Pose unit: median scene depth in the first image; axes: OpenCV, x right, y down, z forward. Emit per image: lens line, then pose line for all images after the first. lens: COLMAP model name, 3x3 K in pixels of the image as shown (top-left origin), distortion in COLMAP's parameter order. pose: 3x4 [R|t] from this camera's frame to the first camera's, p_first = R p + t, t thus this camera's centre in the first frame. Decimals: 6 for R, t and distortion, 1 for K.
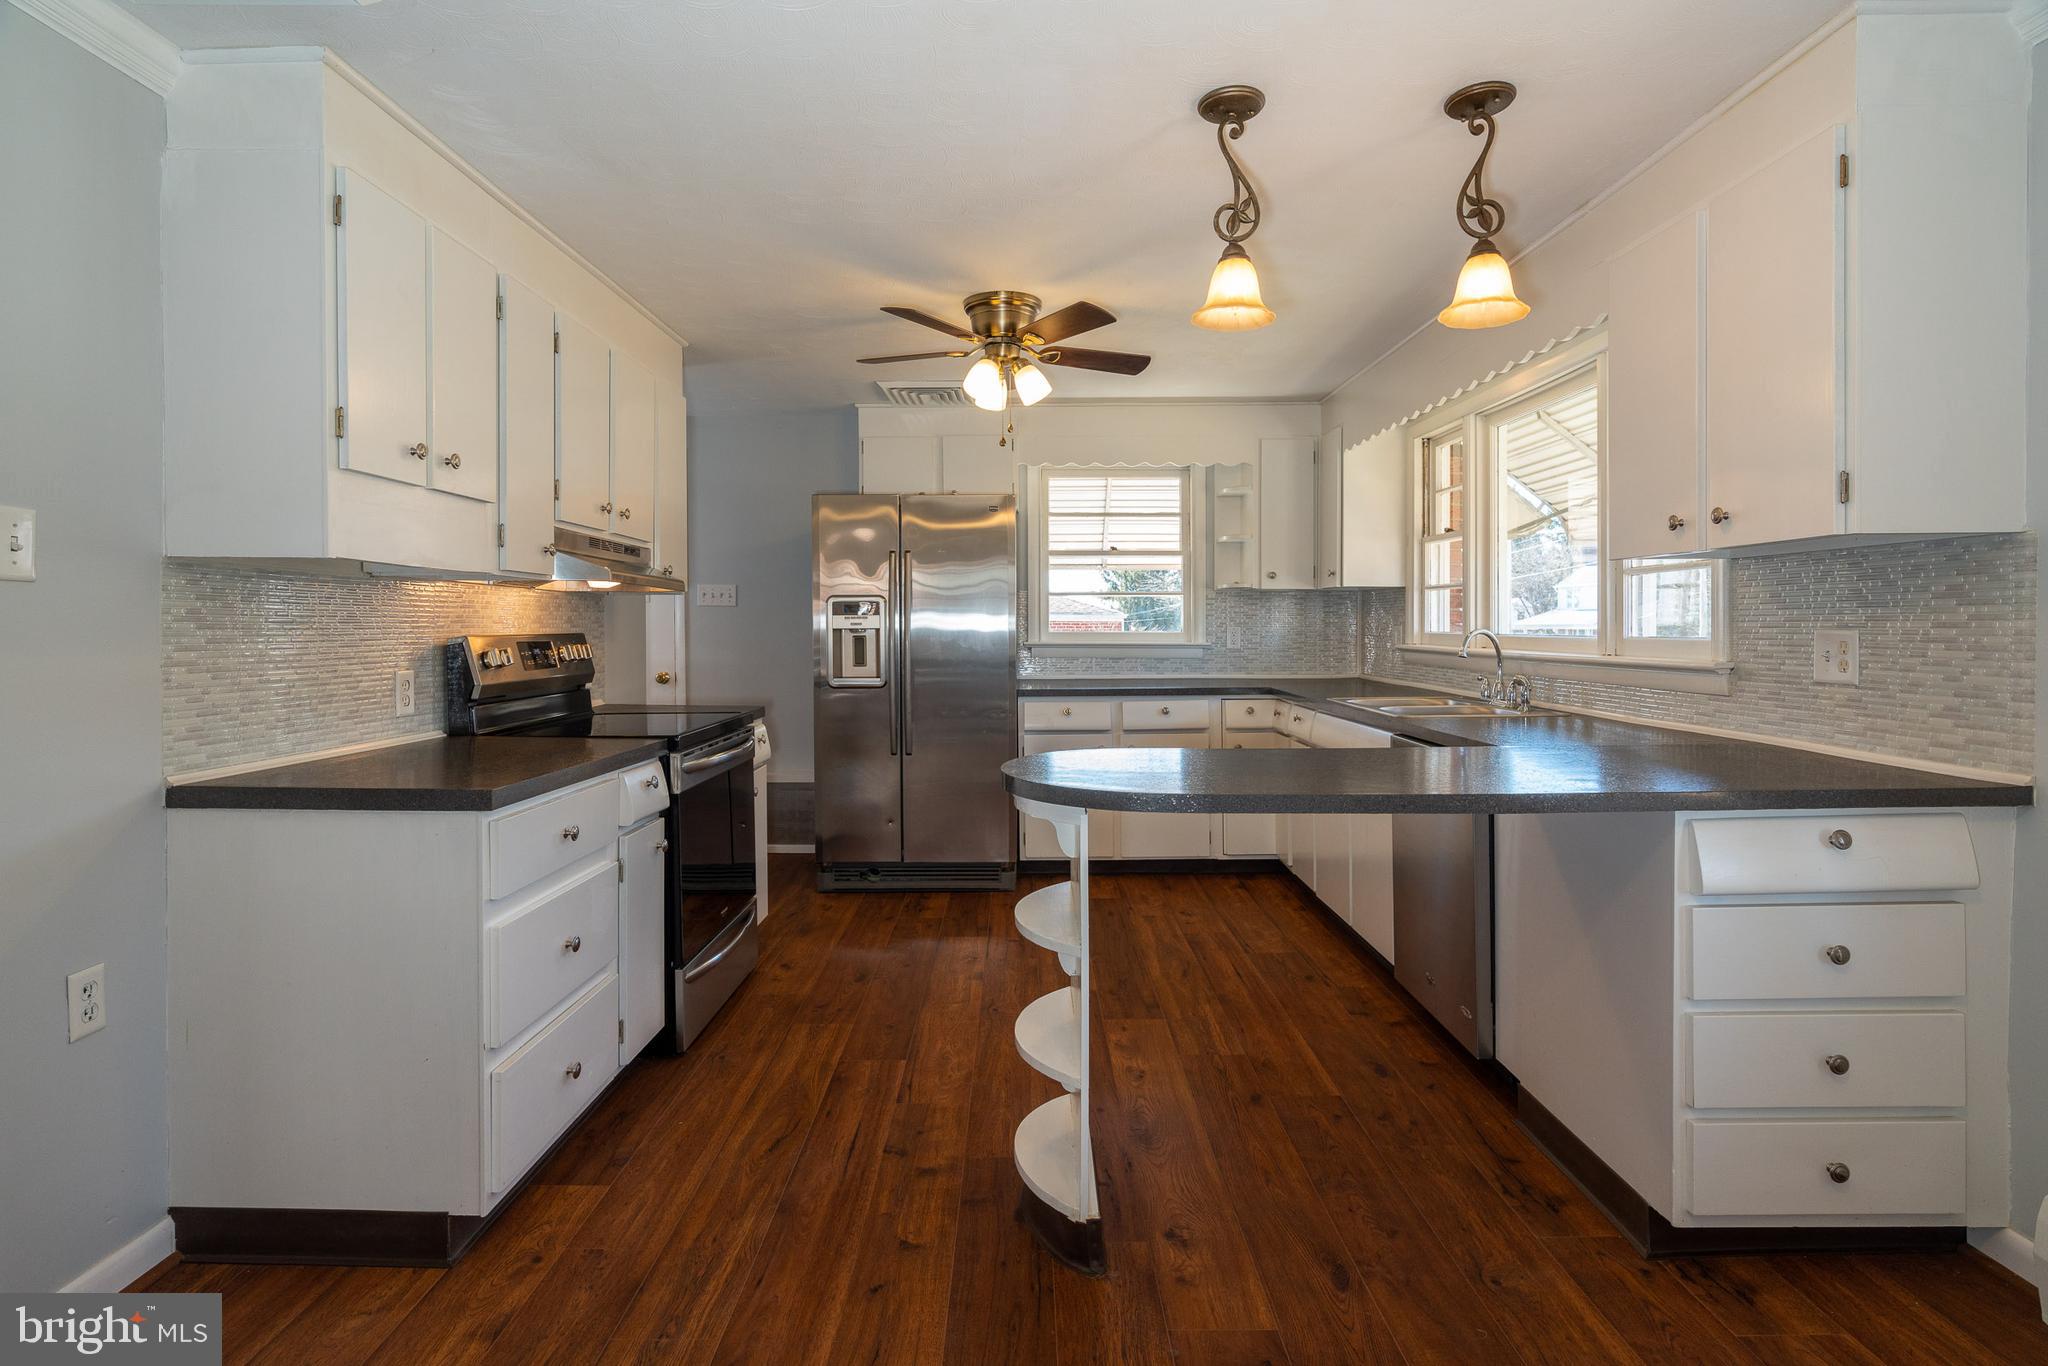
lens RADIAL K [[1022.1, 0, 1014.7], [0, 1022.1, 638.9], [0, 0, 1]] dist [-0.002984, 0.001050]
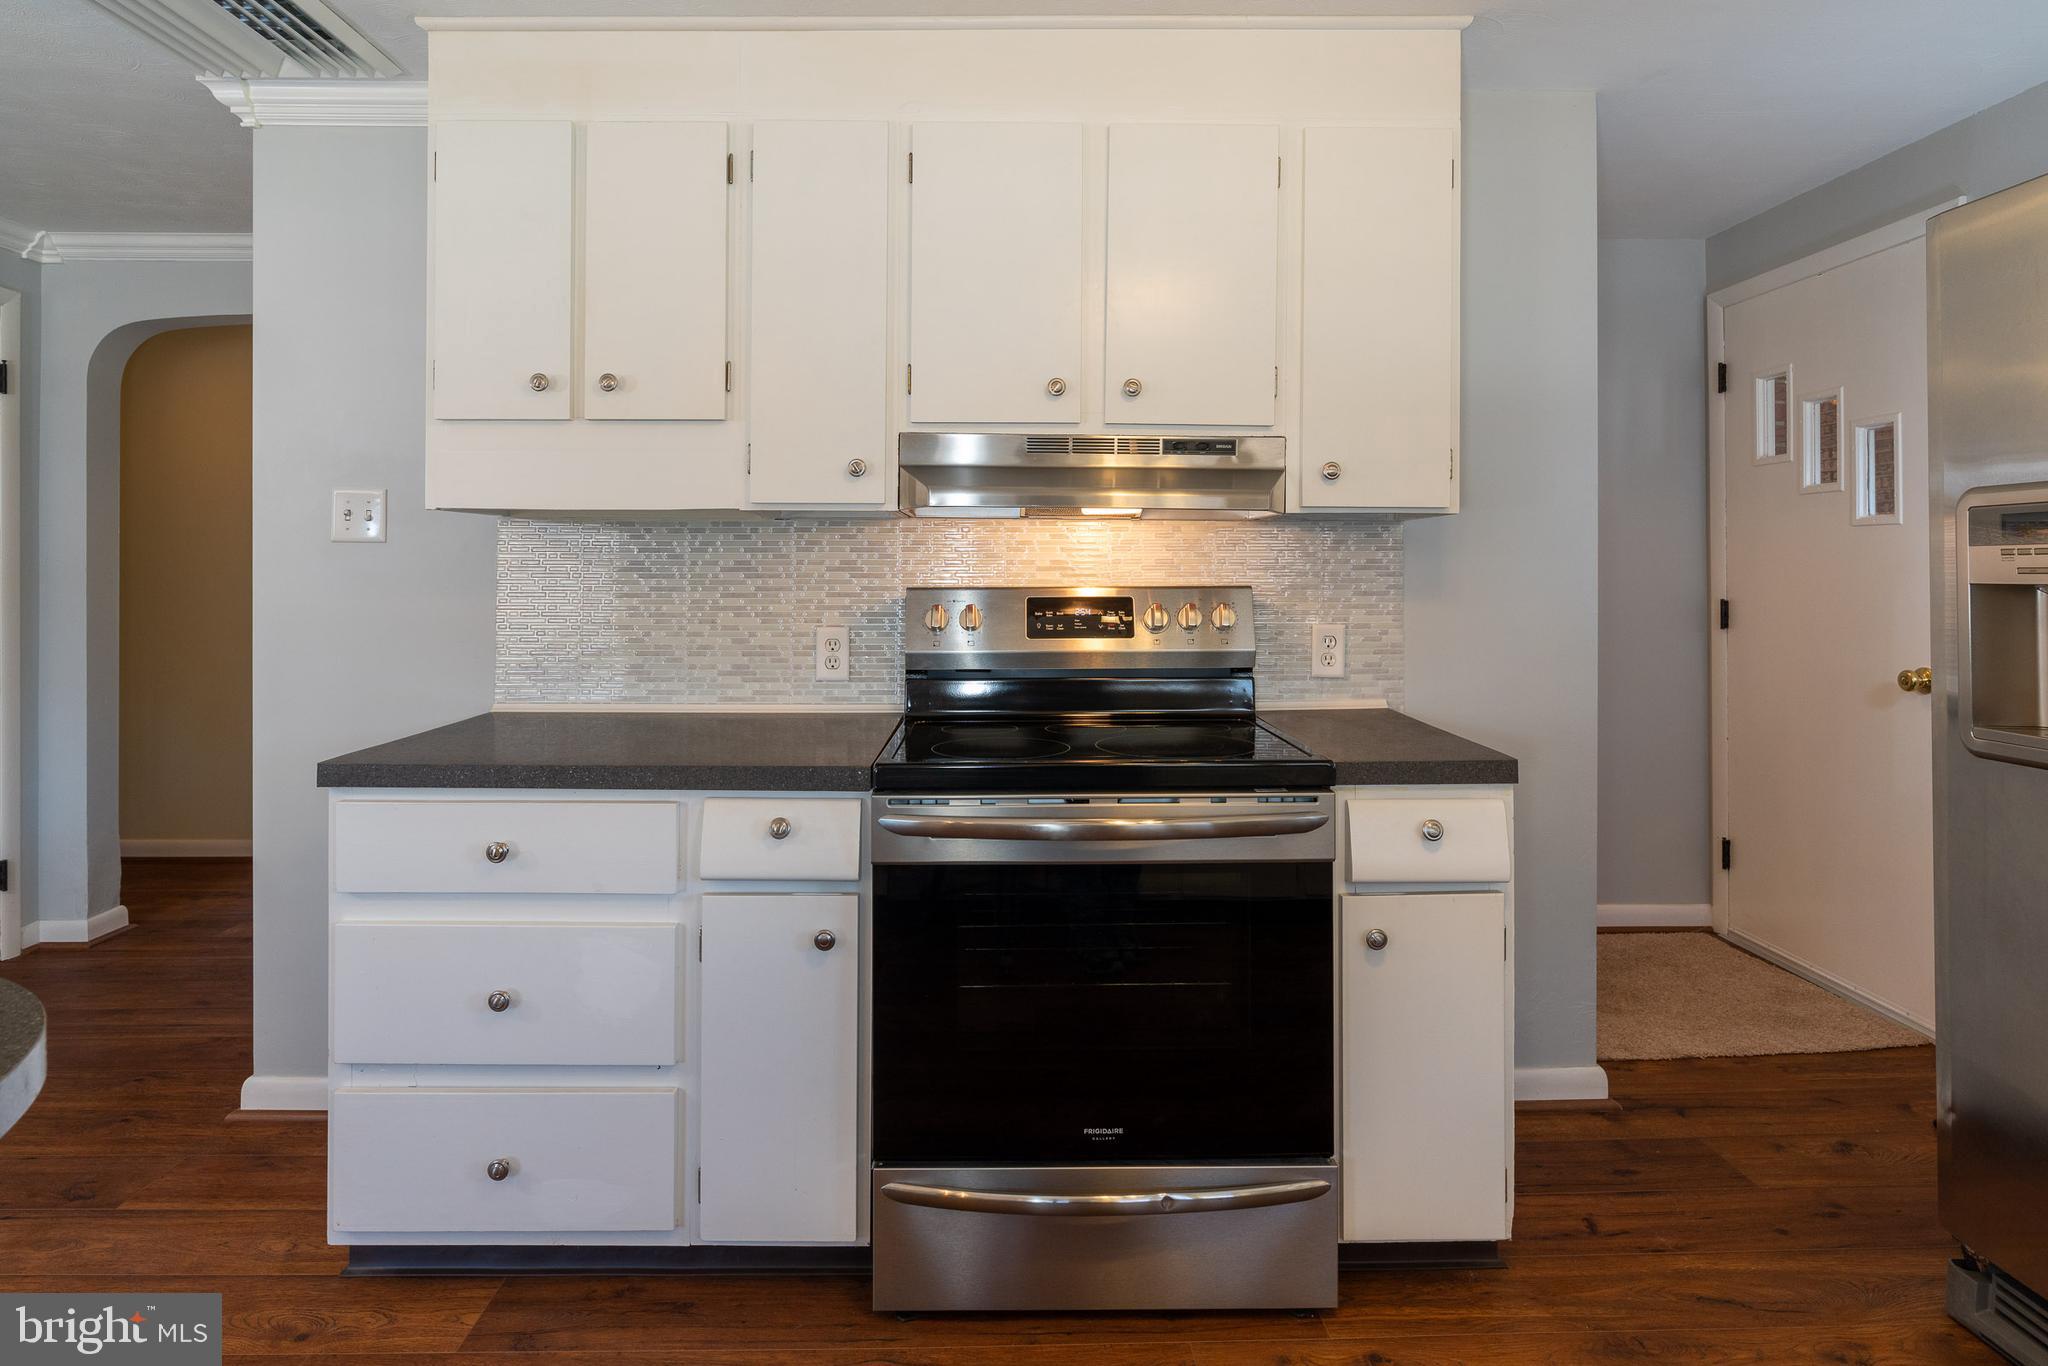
lens RADIAL K [[1022.1, 0, 1014.7], [0, 1022.1, 638.9], [0, 0, 1]] dist [-0.002984, 0.001050]
pose [[0.025701, 0.067899, -0.997361, 0.207030], [-0.011555, 0.997644, 0.067620, -0.014800], [0.999603, 0.009787, 0.026425, 0.881191]]
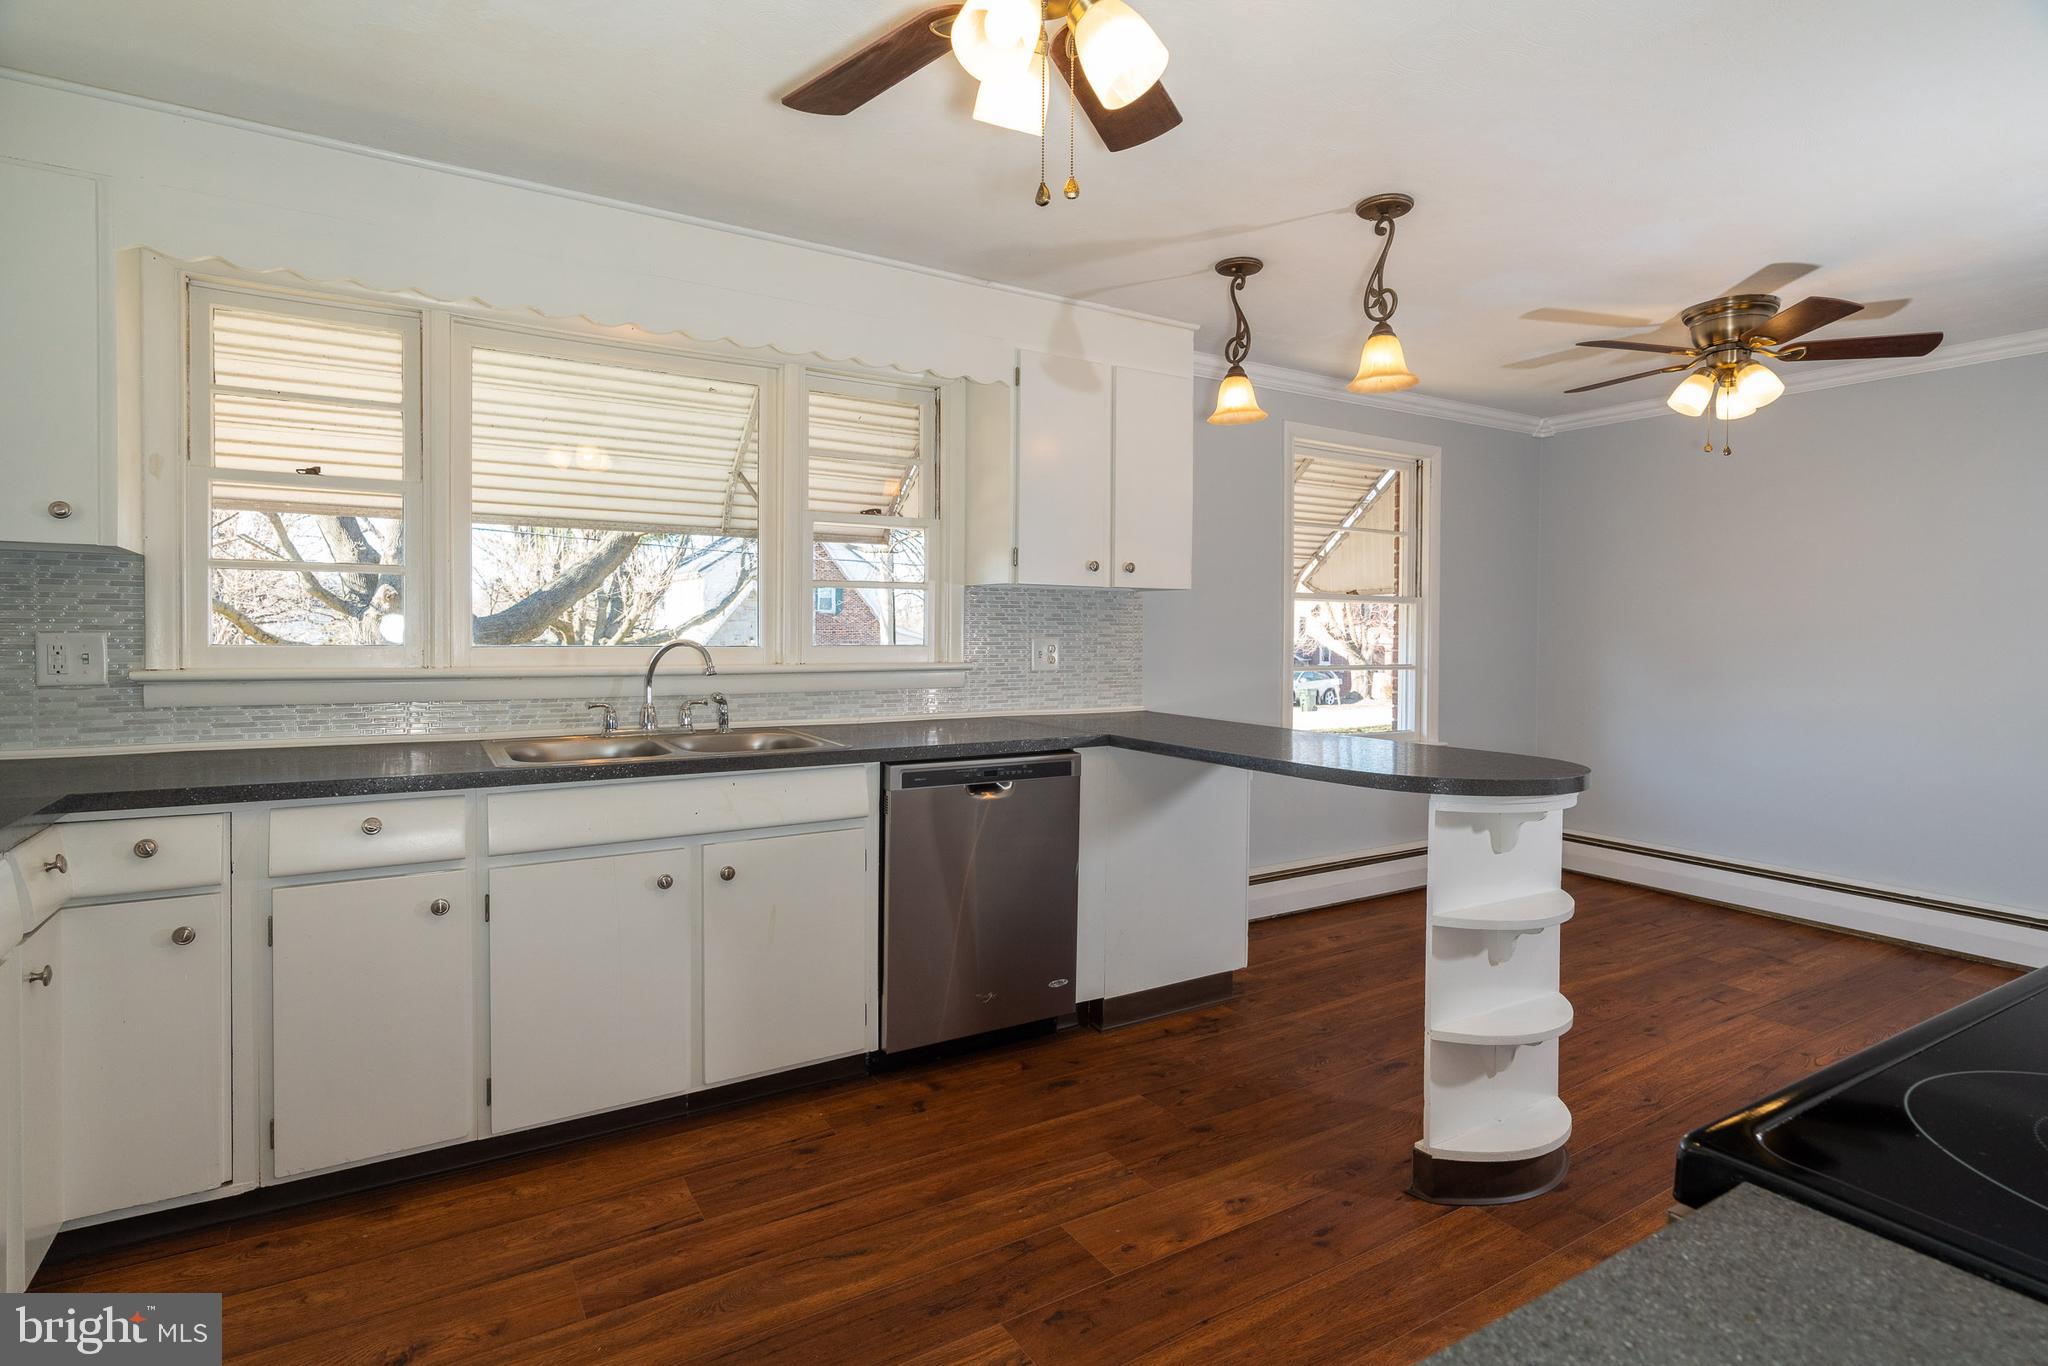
lens RADIAL K [[1022.1, 0, 1014.7], [0, 1022.1, 638.9], [0, 0, 1]] dist [-0.002984, 0.001050]
pose [[-0.530587, -0.008697, 0.847586, -0.363641], [0.005042, 0.999897, 0.013416, -0.019658], [-0.847616, 0.011391, -0.530488, 1.245612]]
